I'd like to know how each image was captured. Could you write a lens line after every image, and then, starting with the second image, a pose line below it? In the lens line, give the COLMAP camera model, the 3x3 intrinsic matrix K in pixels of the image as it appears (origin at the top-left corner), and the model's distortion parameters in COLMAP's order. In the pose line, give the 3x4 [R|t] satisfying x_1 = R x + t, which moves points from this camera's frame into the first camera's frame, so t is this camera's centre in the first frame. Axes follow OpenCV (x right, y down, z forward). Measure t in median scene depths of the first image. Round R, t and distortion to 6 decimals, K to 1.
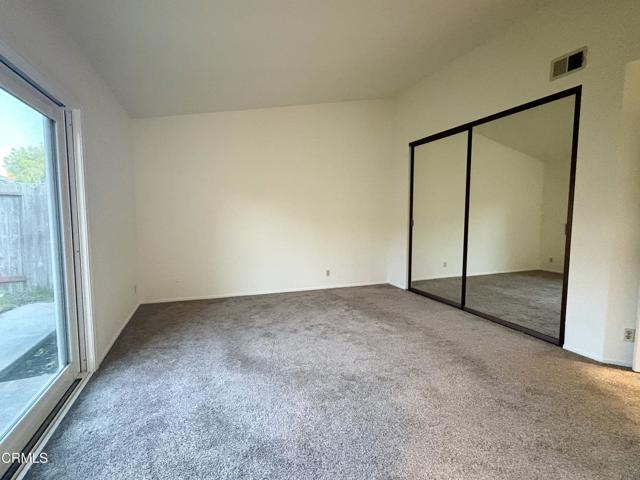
lens RADIAL K [[300.8, 0, 323.9], [0, 300.8, 238.9], [0, 0, 1]] dist [0.001003, -0.000228]
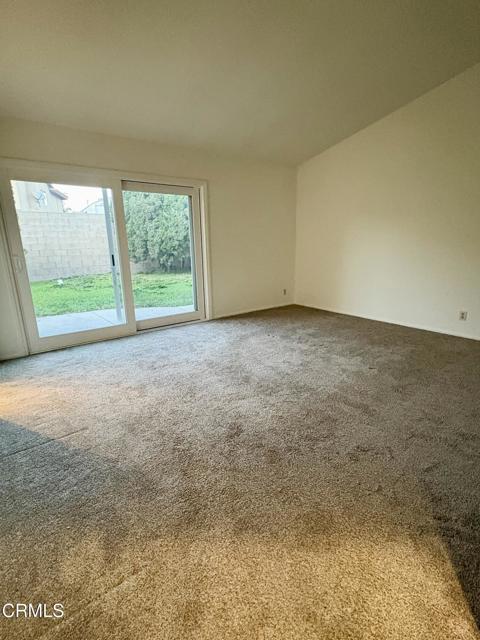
lens RADIAL K [[300.8, 0, 245.3], [0, 300.8, 318.3], [0, 0, 1]] dist [0.001003, -0.000228]
pose [[0.295144, 0.223553, -0.928932, 0.894825], [-0.051774, 0.974556, 0.218083, -0.021518], [0.954049, -0.016271, 0.299208, 0.456867]]
